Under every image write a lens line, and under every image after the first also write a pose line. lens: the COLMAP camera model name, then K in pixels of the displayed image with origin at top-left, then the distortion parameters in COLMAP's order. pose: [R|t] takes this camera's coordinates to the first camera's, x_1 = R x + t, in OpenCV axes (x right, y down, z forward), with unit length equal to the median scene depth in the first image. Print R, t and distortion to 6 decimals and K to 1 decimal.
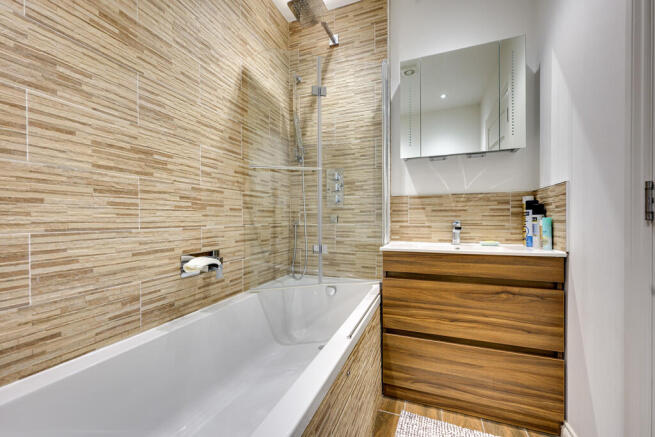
lens RADIAL K [[262.7, 0, 328.8], [0, 262.7, 222.1], [0, 0, 1]] dist [-0.000876, 0.000033]
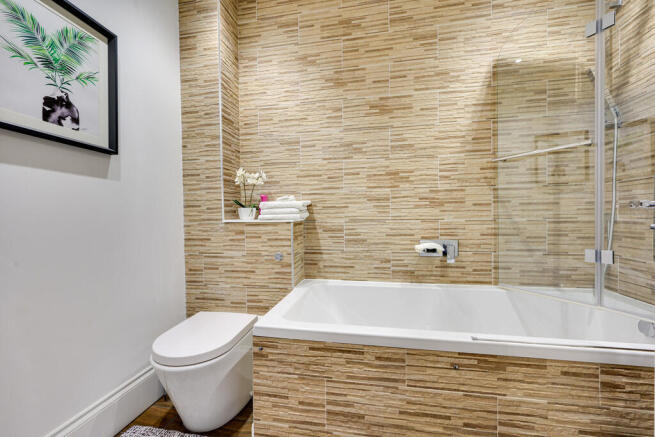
lens RADIAL K [[262.7, 0, 328.8], [0, 262.7, 222.1], [0, 0, 1]] dist [-0.000876, 0.000033]
pose [[0.194816, 0.026974, -0.980469, 0.661963], [0.000249, 0.999620, 0.027550, -0.006837], [0.980840, -0.005611, 0.194735, 0.222463]]
